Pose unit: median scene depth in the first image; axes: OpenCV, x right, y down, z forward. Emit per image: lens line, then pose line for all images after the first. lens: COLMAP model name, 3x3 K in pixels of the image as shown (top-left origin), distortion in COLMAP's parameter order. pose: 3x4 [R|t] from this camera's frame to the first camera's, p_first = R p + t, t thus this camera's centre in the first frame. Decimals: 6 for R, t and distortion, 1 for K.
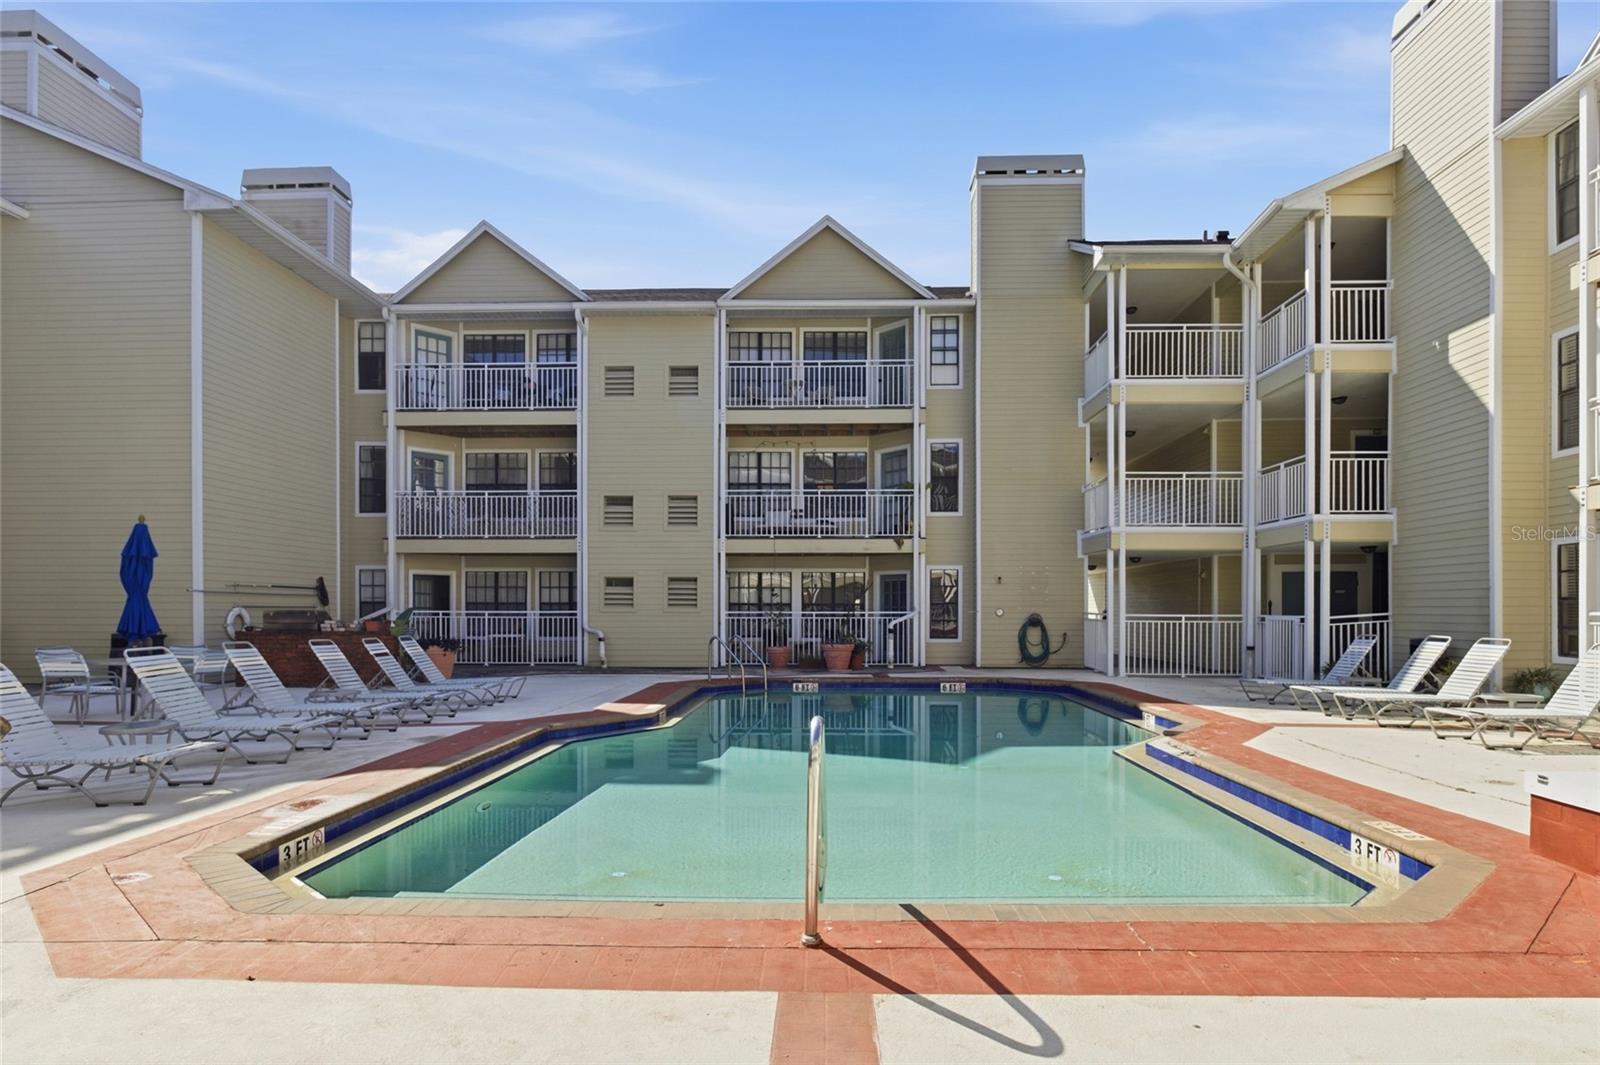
lens RADIAL K [[885.2, 0, 803.6], [0, 885.2, 611.4], [0, 0, 1]] dist [-0.003593, 0.001816]
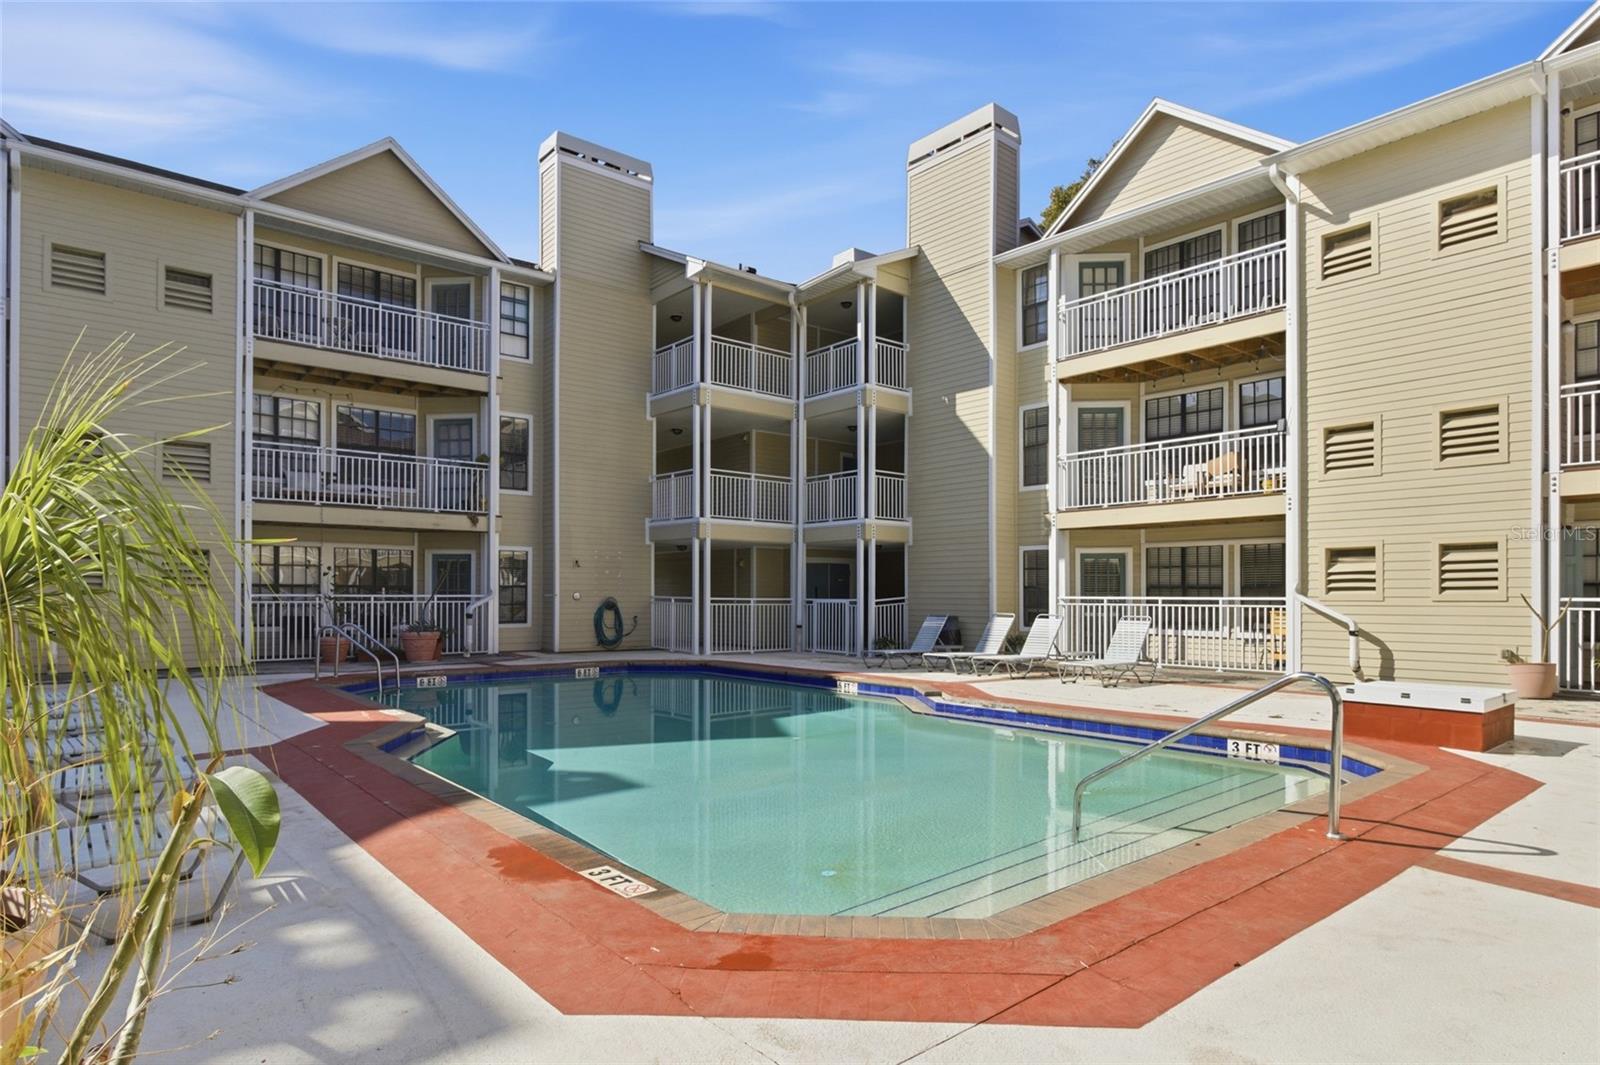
lens RADIAL K [[888.1, 0, 797.8], [0, 888.1, 590.8], [0, 0, 1]] dist [-0.005799, 0.000360]
pose [[0.747932, 0.005153, 0.663755, -0.255166], [-0.001370, 0.999980, -0.006219, 0.001134], [-0.663774, 0.003742, 0.747924, 0.091090]]
